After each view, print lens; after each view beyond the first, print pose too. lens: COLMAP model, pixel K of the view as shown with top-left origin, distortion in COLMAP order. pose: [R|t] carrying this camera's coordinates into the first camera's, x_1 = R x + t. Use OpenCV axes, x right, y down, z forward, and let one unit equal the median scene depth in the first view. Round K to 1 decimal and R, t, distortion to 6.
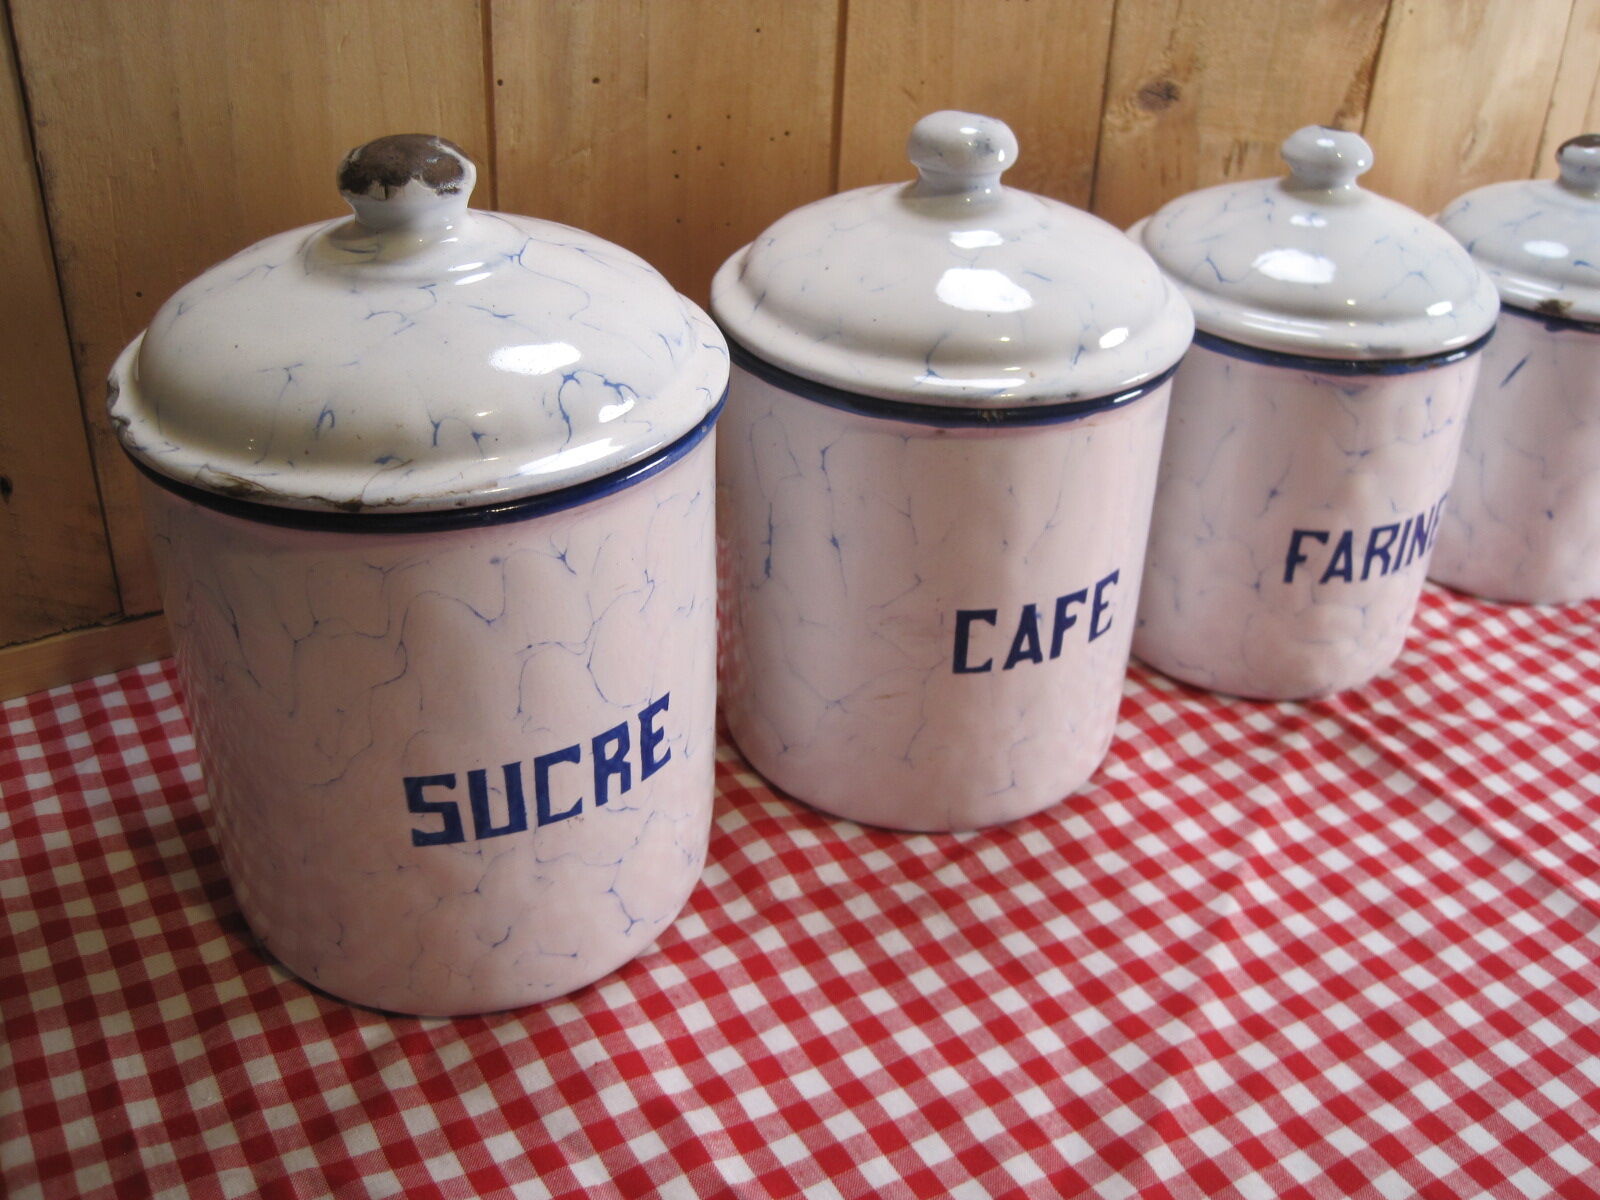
lens RADIAL K [[1645.8, 0, 808.4], [0, 1645.8, 601.6], [0, 0, 1]] dist [-0.128761, 0.000000]
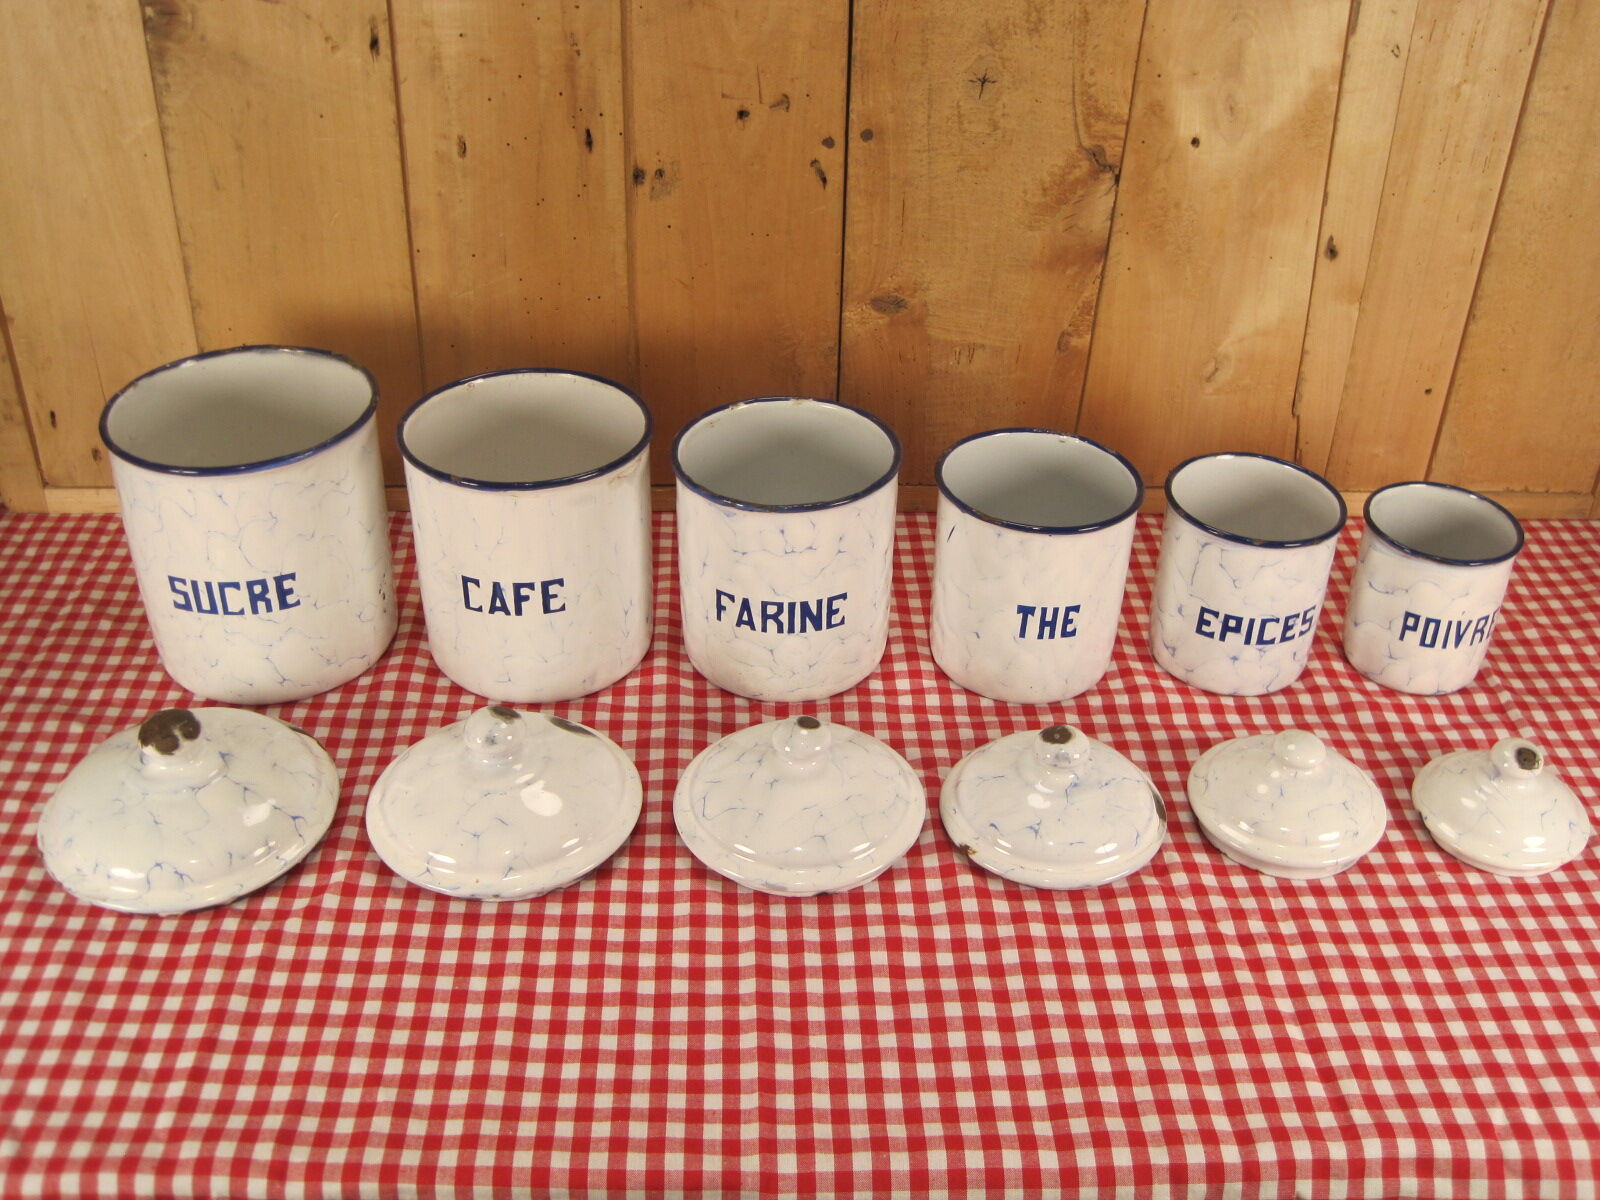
lens RADIAL K [[1645.8, 0, 813.1], [0, 1645.8, 585.2], [0, 0, 1]] dist [-0.128761, 0.000000]
pose [[0.881959, 0.250675, -0.399136, 1.087692], [-0.248950, 0.966831, 0.057114, -0.173801], [0.400214, 0.048993, 0.915111, -0.527512]]
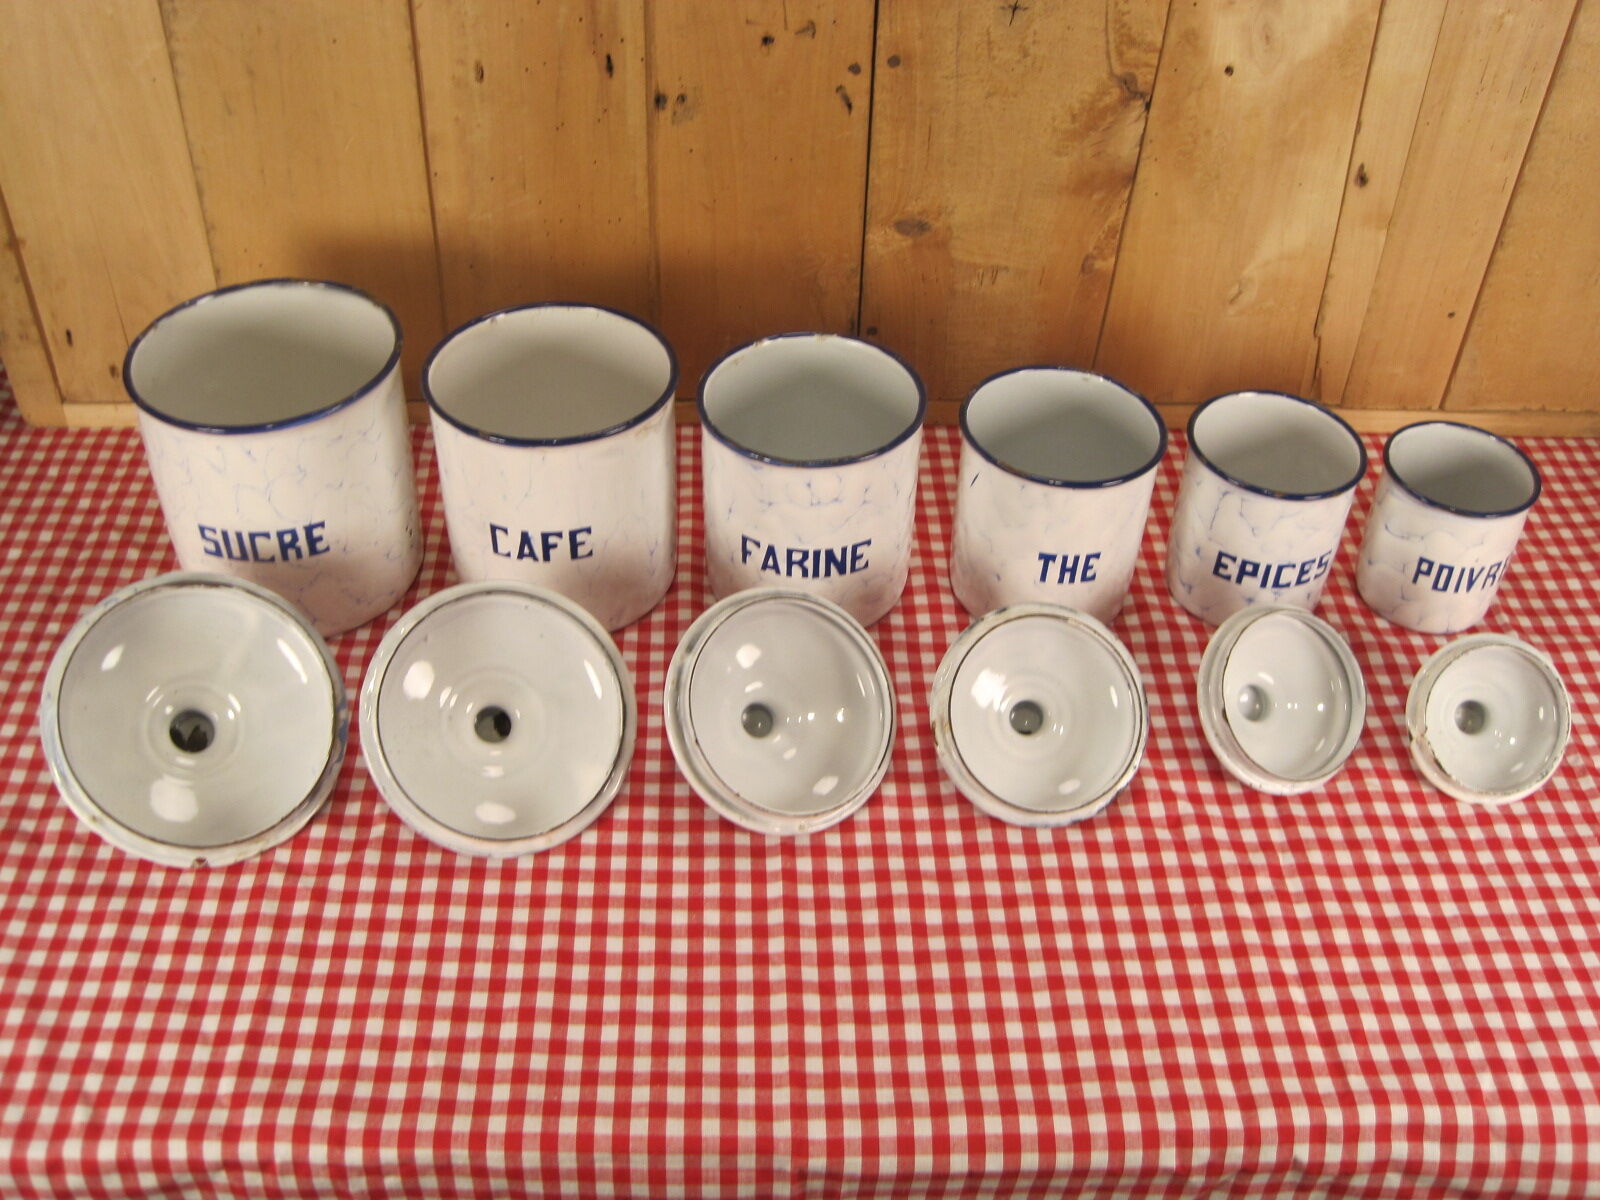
lens RADIAL K [[1645.8, 0, 808.6], [0, 1645.8, 571.4], [0, 0, 1]] dist [-0.128761, 0.000000]
pose [[0.880509, 0.305877, -0.362136, 1.016004], [-0.255173, 0.949669, 0.181701, -0.345906], [0.399487, -0.067582, 0.914244, -0.558675]]
